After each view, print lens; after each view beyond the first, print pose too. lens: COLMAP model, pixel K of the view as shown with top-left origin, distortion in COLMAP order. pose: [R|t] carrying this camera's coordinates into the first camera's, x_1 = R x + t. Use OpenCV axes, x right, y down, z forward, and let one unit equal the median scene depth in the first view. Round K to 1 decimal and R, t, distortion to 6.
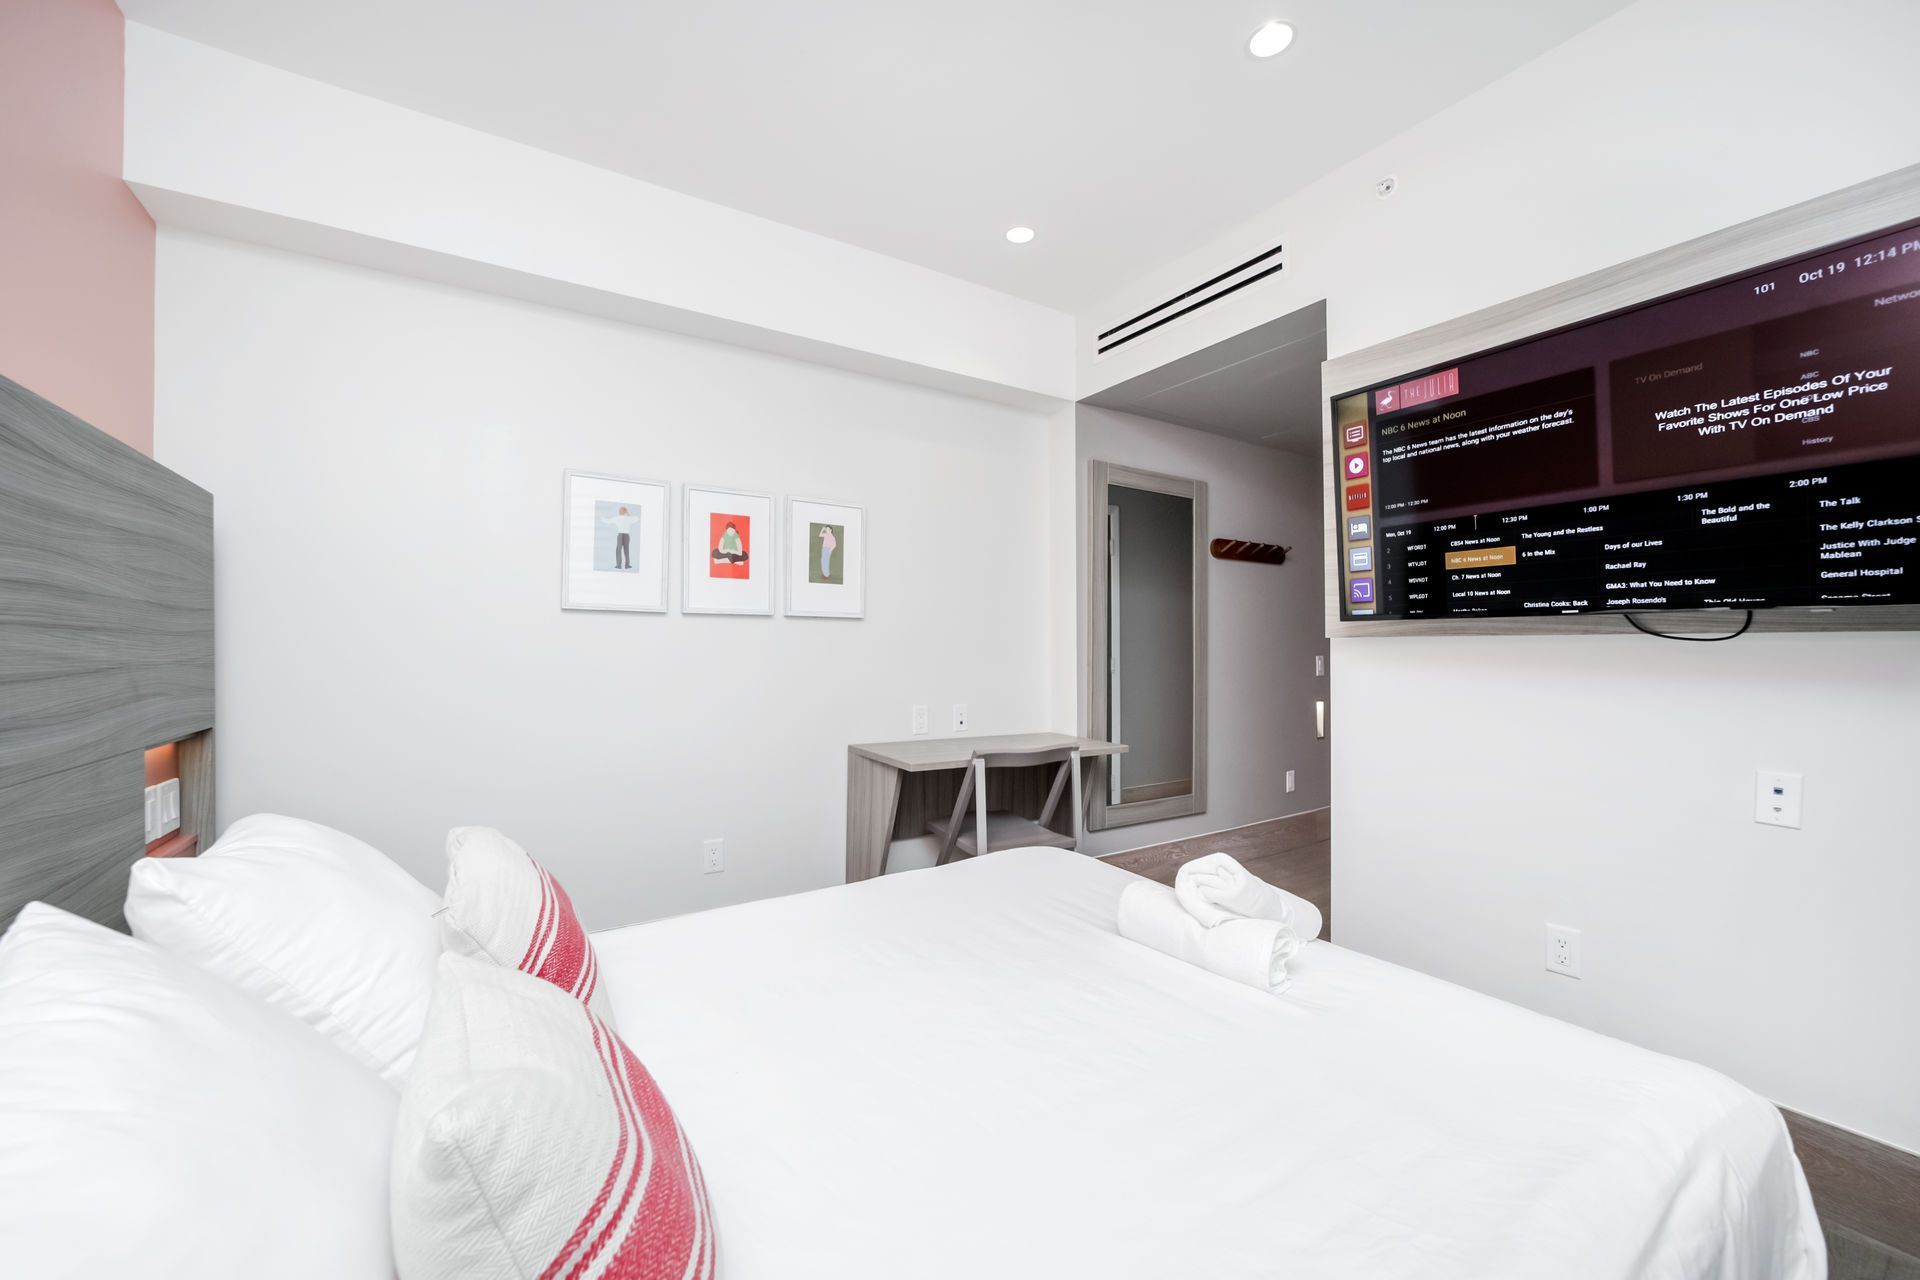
lens RADIAL K [[757.3, 0, 963.5], [0, 757.3, 649.7], [0, 0, 1]] dist [-0.025894, 0.007246]
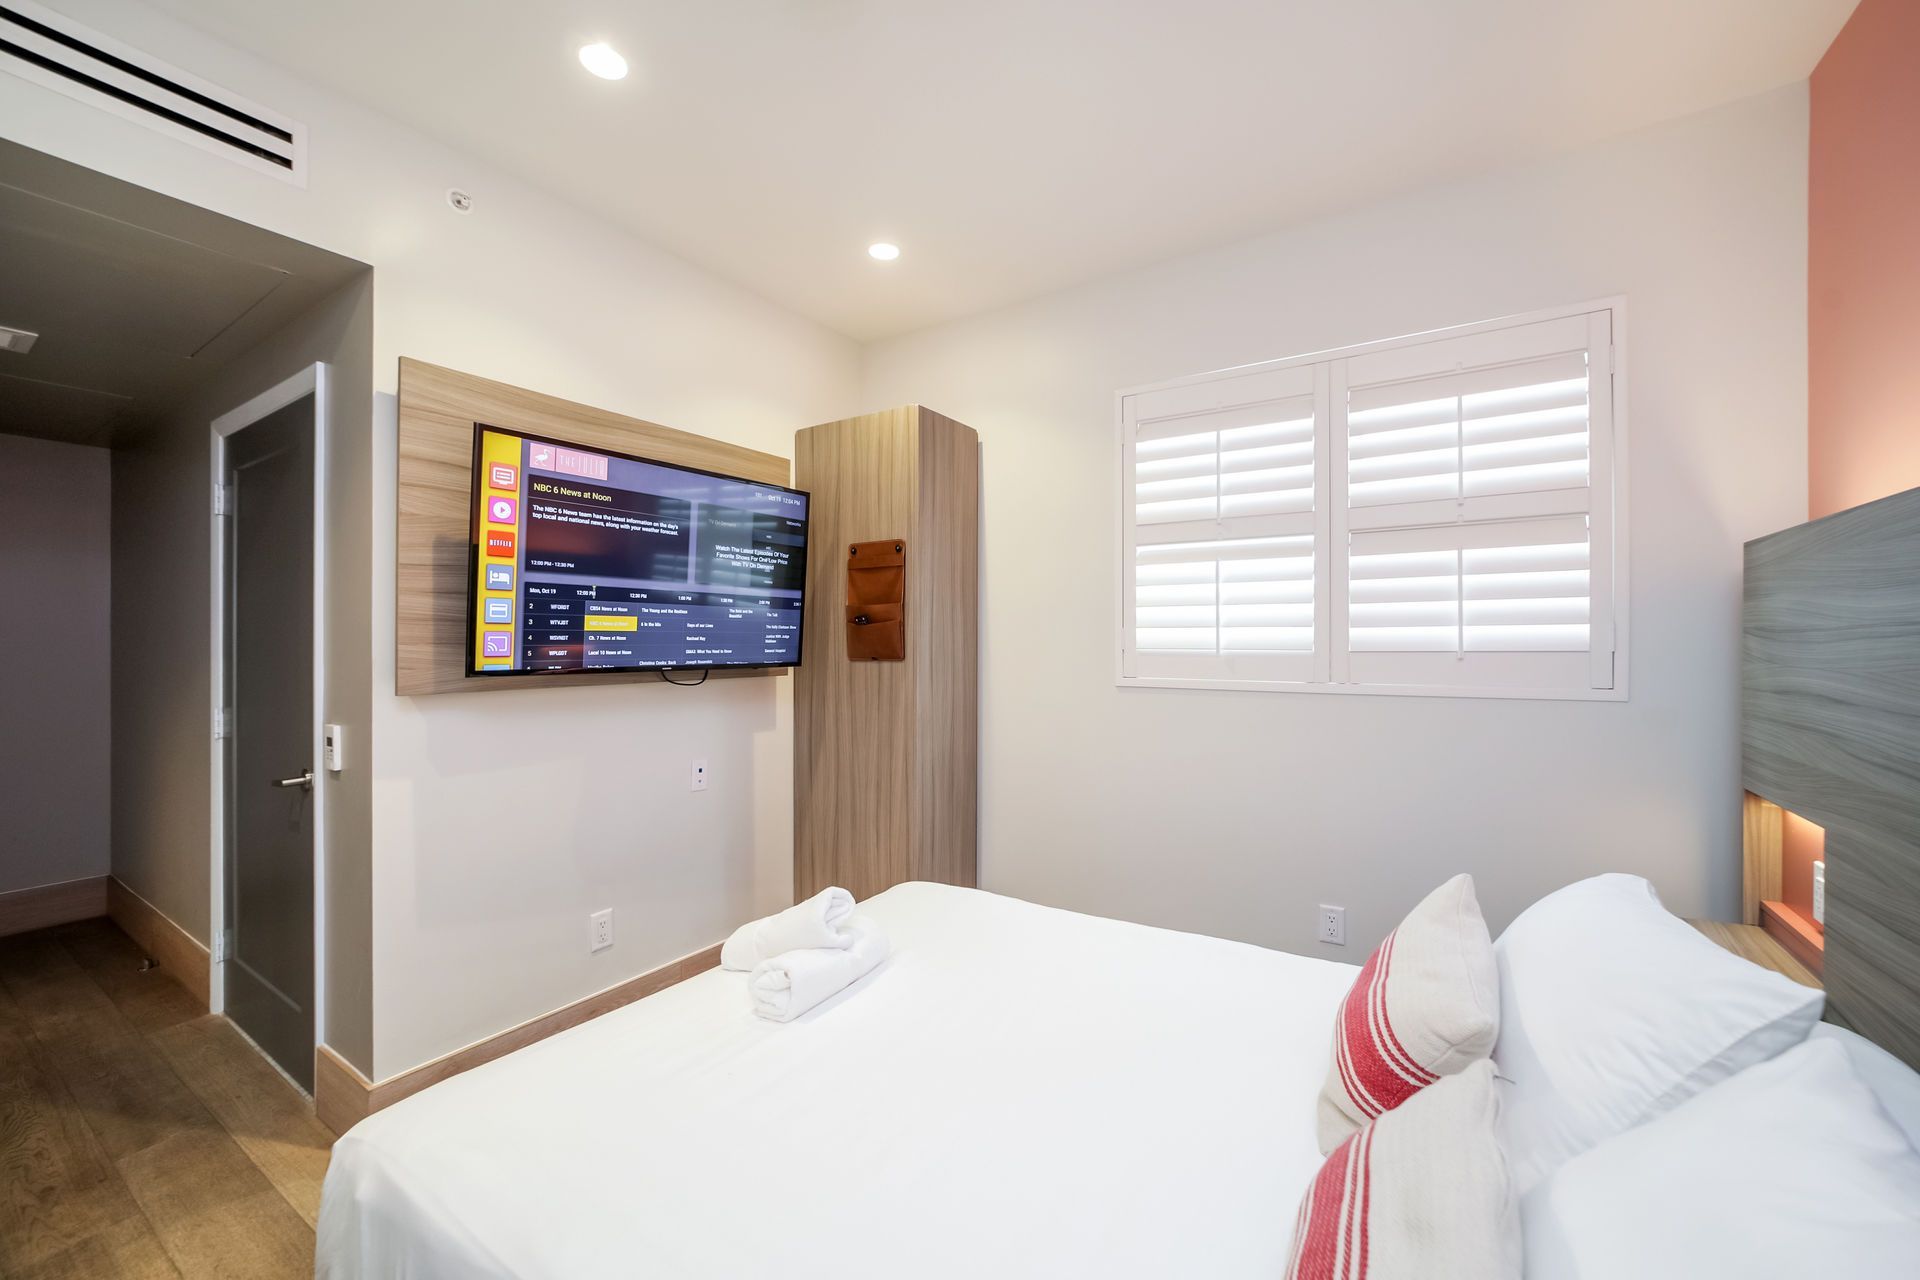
lens RADIAL K [[757.3, 0, 961.3], [0, 757.3, 637.8], [0, 0, 1]] dist [-0.025894, 0.007246]
pose [[-0.408651, 0.000193, 0.912691, -0.548154], [0.001851, 0.999998, 0.000617, -0.085626], [-0.912689, 0.001942, -0.408651, 0.850777]]
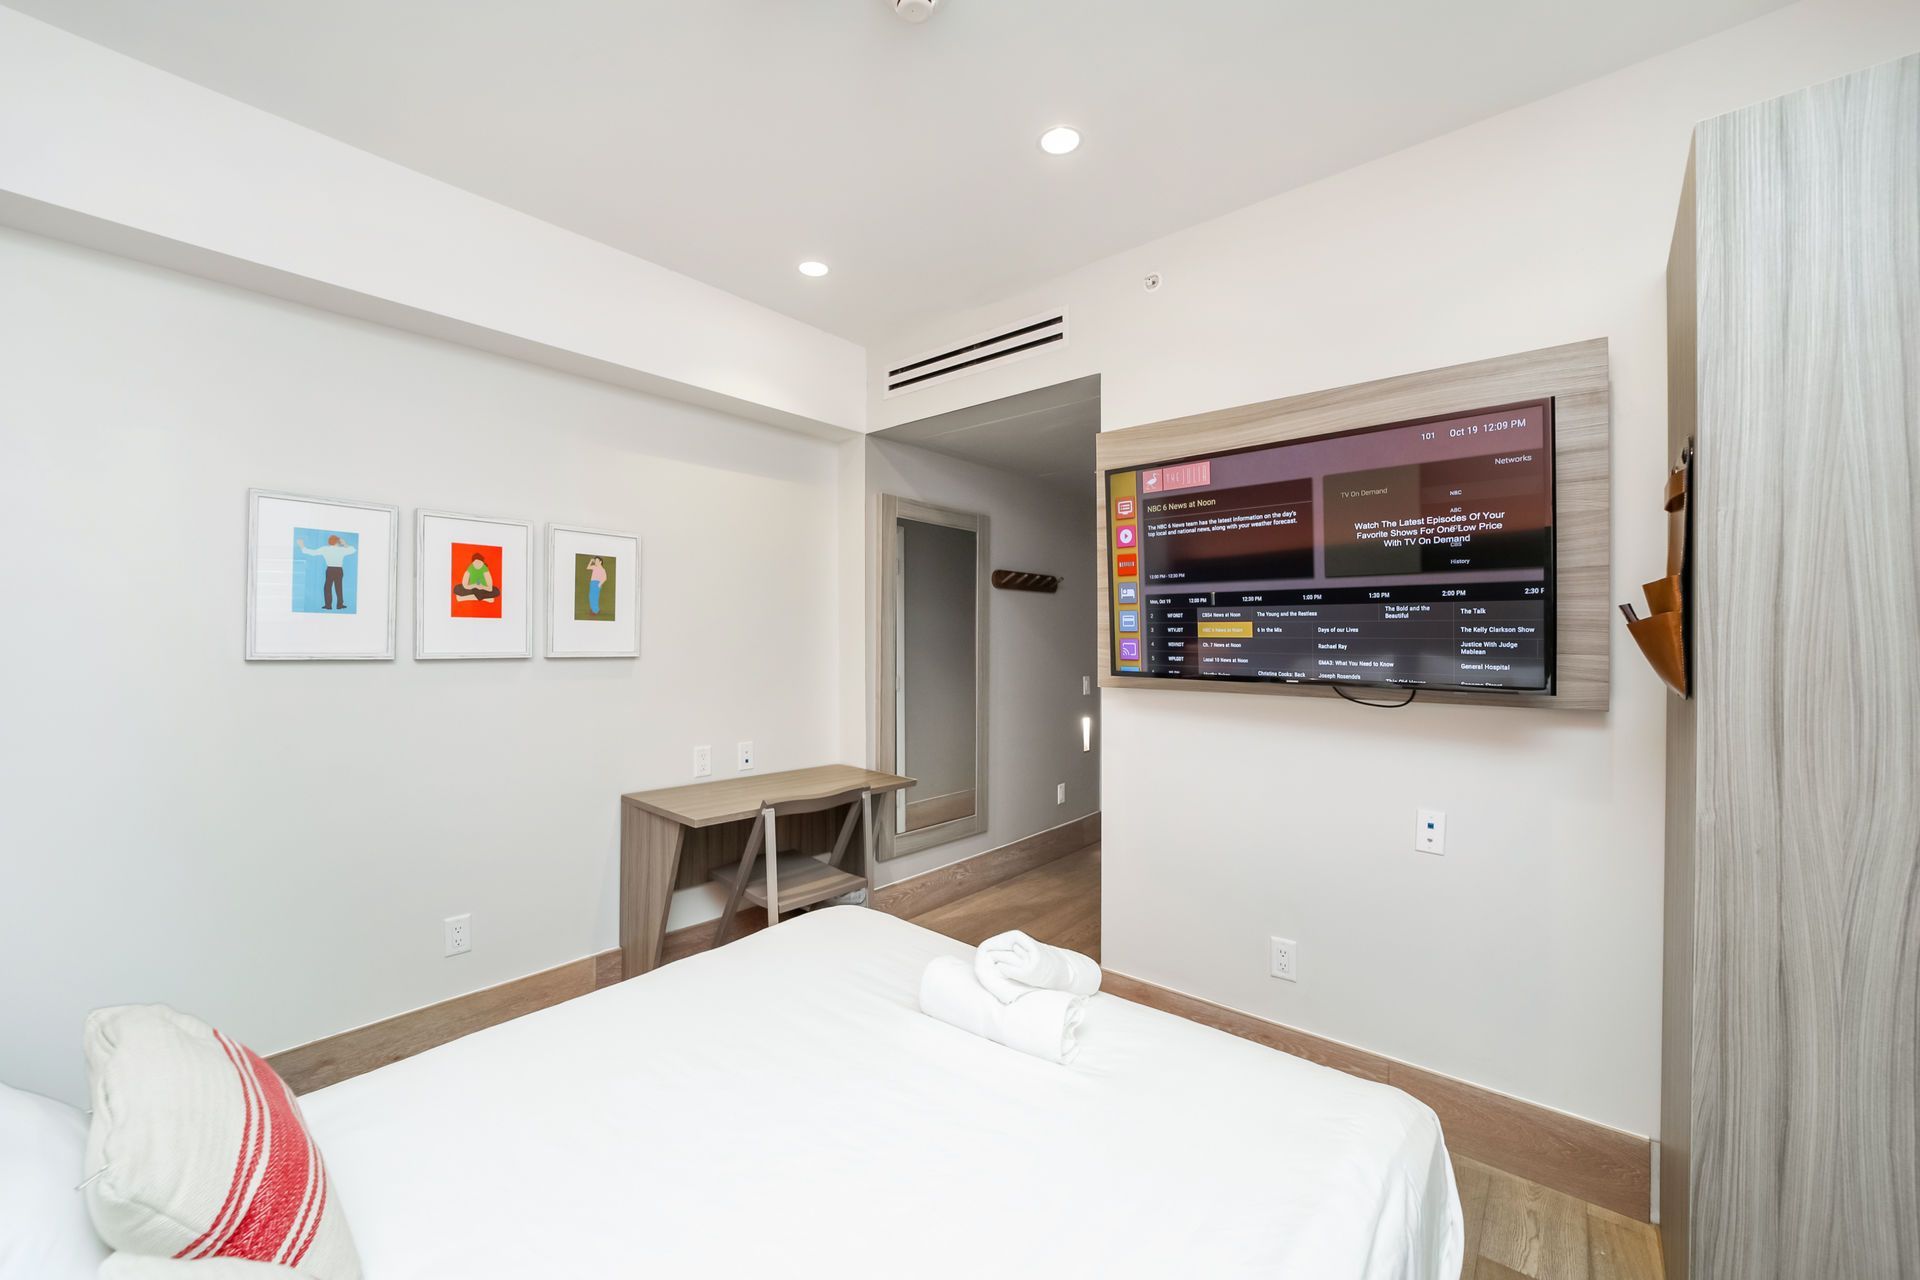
lens RADIAL K [[757.3, 0, 964.5], [0, 757.3, 647.3], [0, 0, 1]] dist [-0.025894, 0.007246]
pose [[0.957771, 0.000037, 0.287532, -0.022638], [-0.002775, 0.999955, 0.009115, -0.090715], [-0.287519, -0.009528, 0.957728, 0.004585]]
